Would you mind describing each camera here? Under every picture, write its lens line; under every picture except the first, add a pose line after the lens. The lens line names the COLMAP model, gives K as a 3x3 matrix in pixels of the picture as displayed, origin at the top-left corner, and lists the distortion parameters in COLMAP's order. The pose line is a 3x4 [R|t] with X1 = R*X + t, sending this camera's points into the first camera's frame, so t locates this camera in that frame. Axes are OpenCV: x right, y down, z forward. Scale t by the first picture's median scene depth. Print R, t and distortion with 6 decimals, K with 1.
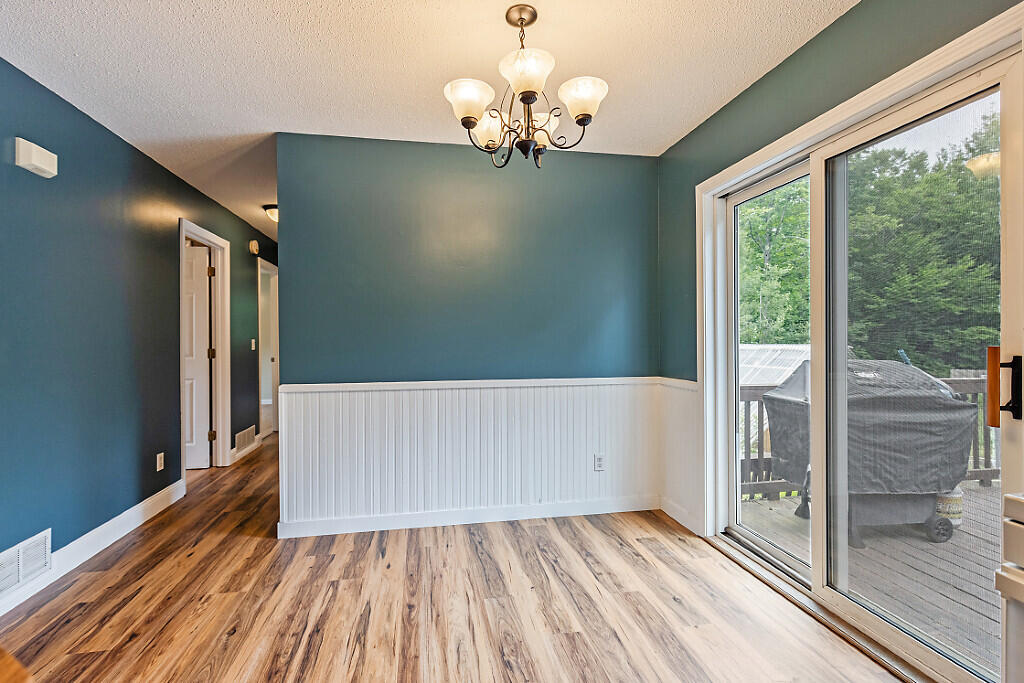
lens RADIAL K [[483.3, 0, 512.0], [0, 483.3, 341.5], [0, 0, 1]] dist [-0.000535, 0.000027]
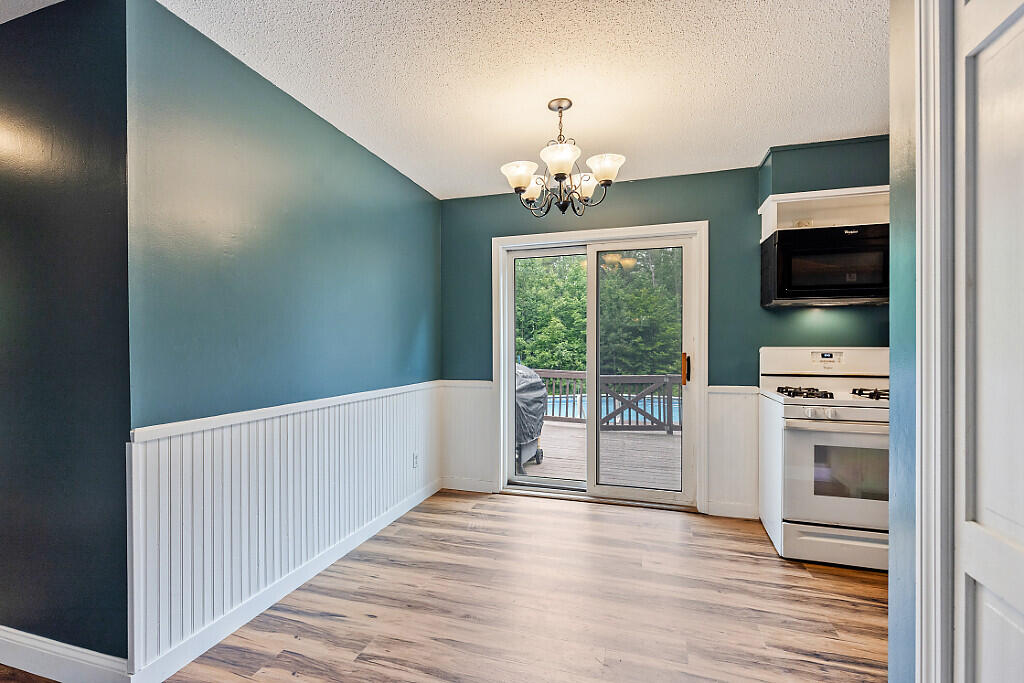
lens RADIAL K [[465.9, 0, 509.5], [0, 465.9, 348.6], [0, 0, 1]] dist [-0.000033, -0.000098]
pose [[0.459842, -0.003342, 0.887994, -0.753667], [0.006273, 0.999980, 0.000515, -0.007862], [-0.887979, 0.005333, 0.459854, 0.343566]]
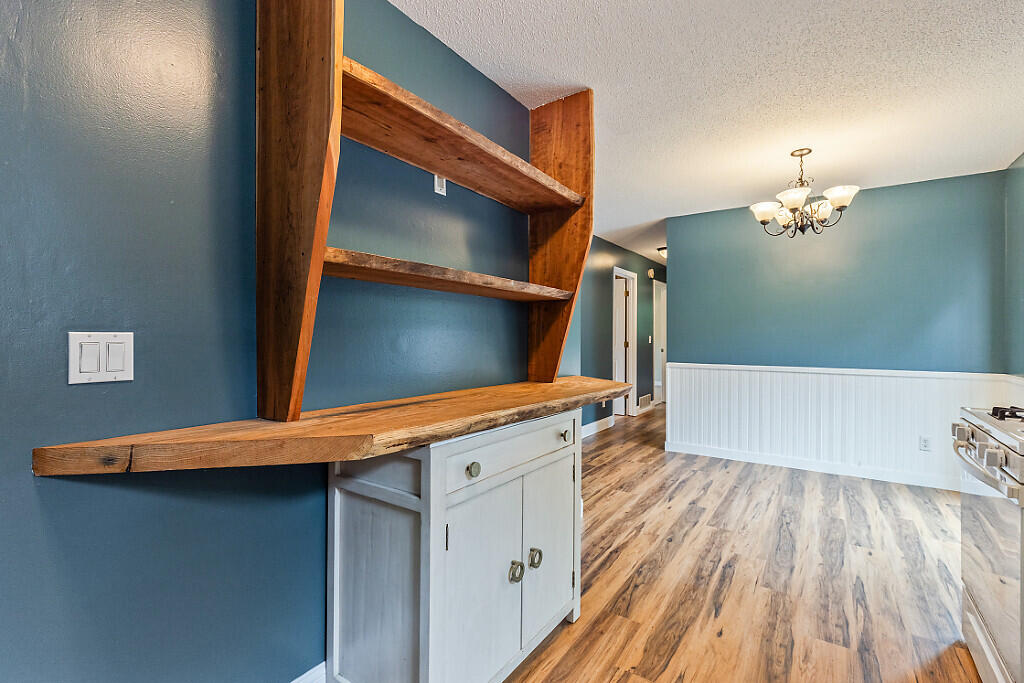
lens RADIAL K [[473.8, 0, 493.4], [0, 473.8, 329.9], [0, 0, 1]] dist [-0.000039, -0.000114]
pose [[0.696214, 0.001282, -0.717833, 0.310320], [-0.012740, 0.999863, -0.010570, -0.002370], [0.717721, 0.016504, 0.696135, -0.640166]]
